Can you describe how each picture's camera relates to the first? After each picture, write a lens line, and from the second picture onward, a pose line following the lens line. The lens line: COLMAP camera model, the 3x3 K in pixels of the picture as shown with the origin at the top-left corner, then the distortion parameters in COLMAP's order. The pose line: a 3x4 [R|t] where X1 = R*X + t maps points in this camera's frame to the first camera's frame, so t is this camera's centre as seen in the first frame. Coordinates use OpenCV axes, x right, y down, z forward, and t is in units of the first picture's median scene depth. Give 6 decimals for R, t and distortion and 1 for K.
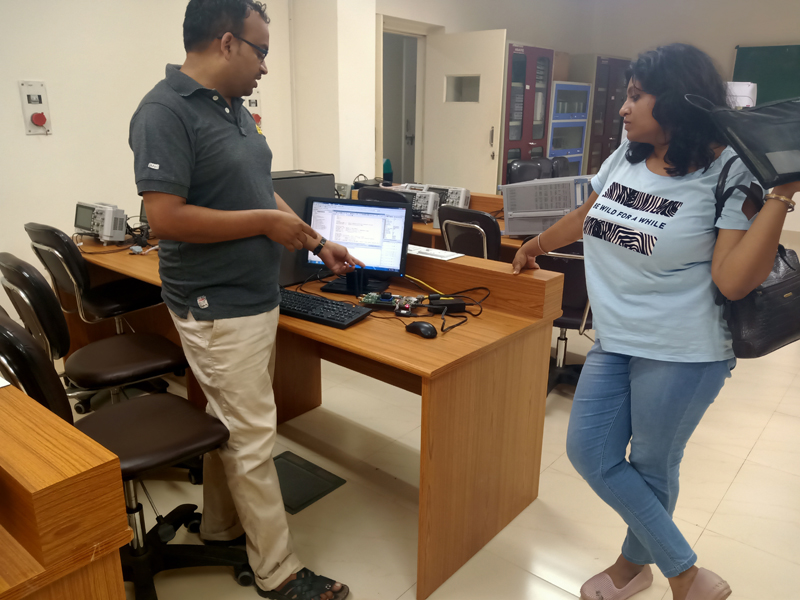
lens RADIAL K [[644.3, 0, 400.0], [0, 644.3, 300.0], [0, 0, 1]] dist [0.092740, -0.164243]
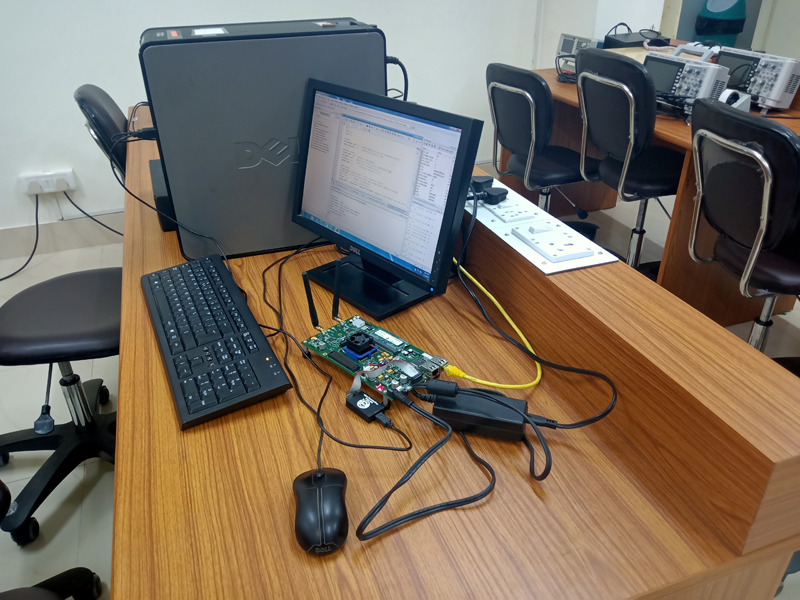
lens RADIAL K [[644.3, 0, 400.0], [0, 644.3, 300.0], [0, 0, 1]] dist [0.092740, -0.164243]
pose [[0.867459, 0.216660, -0.447855, 0.130108], [-0.113605, 0.962673, 0.245670, -0.099142], [0.484365, -0.162230, 0.859693, 0.460260]]
